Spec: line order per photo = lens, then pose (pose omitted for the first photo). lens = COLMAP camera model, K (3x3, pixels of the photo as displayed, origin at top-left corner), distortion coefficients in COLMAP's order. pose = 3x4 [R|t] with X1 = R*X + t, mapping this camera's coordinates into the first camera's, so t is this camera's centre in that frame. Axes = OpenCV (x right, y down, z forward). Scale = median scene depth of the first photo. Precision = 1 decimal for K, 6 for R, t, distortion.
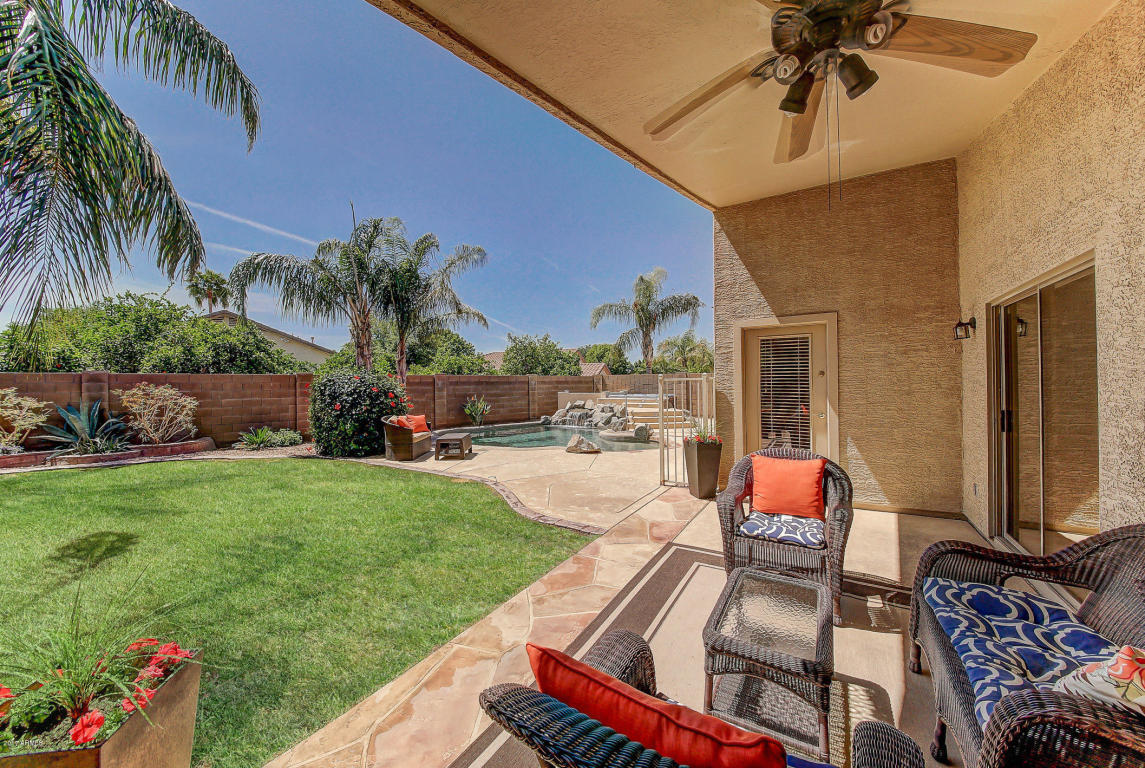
lens RADIAL K [[414.1, 0, 566.5], [0, 414.1, 379.2], [0, 0, 1]] dist [-0.001905, -0.000738]
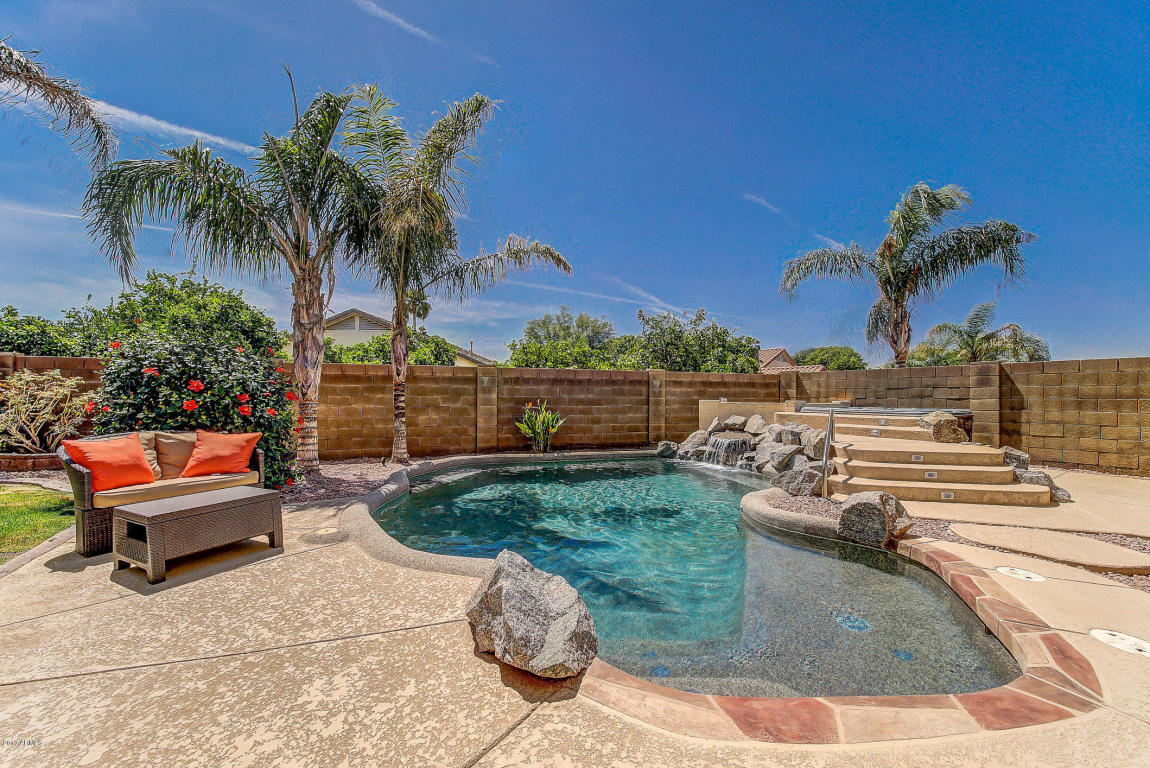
lens RADIAL K [[415.9, 0, 585.9], [0, 415.9, 398.9], [0, 0, 1]] dist [-0.001905, -0.000738]
pose [[0.899592, 0.017698, -0.436373, 0.103227], [-0.011227, 0.999786, 0.017403, 0.026173], [0.436587, -0.010756, 0.899598, 0.508311]]
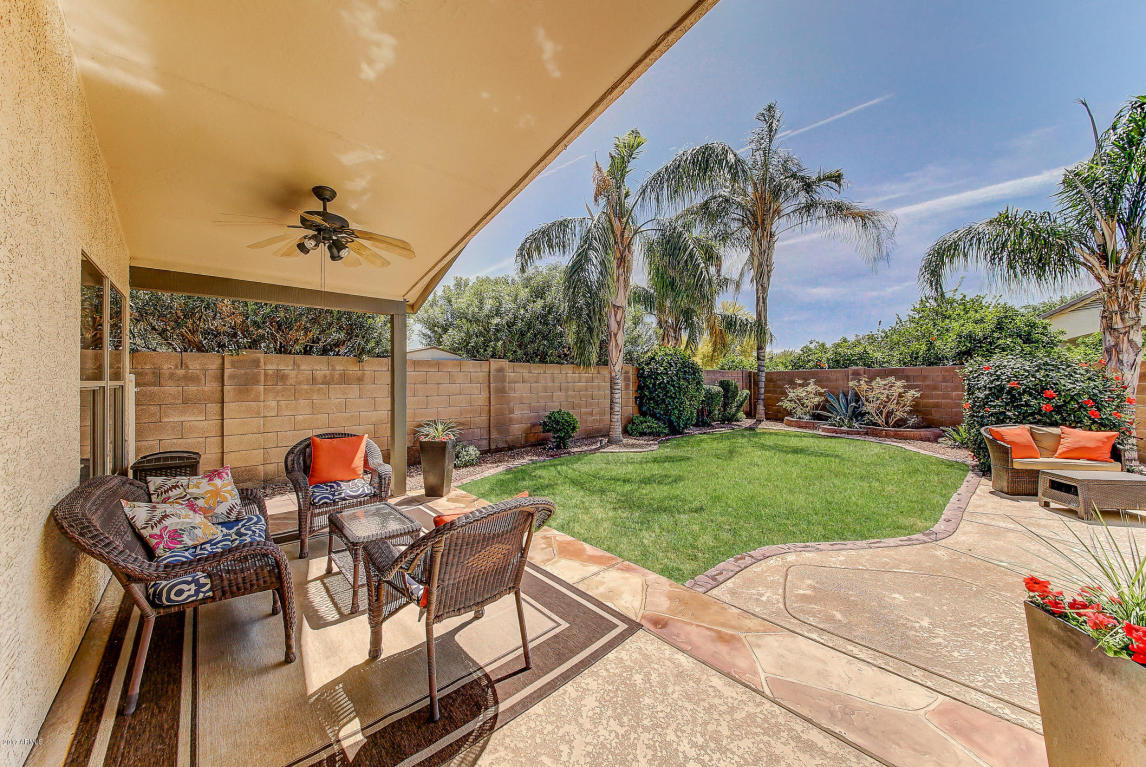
lens RADIAL K [[414.5, 0, 573.4], [0, 414.5, 374.9], [0, 0, 1]] dist [-0.001905, -0.000738]
pose [[-0.273050, -0.003572, -0.961993, 0.255521], [0.017994, 0.999799, -0.008820, 0.000894], [0.961831, -0.019718, -0.272931, 0.305886]]
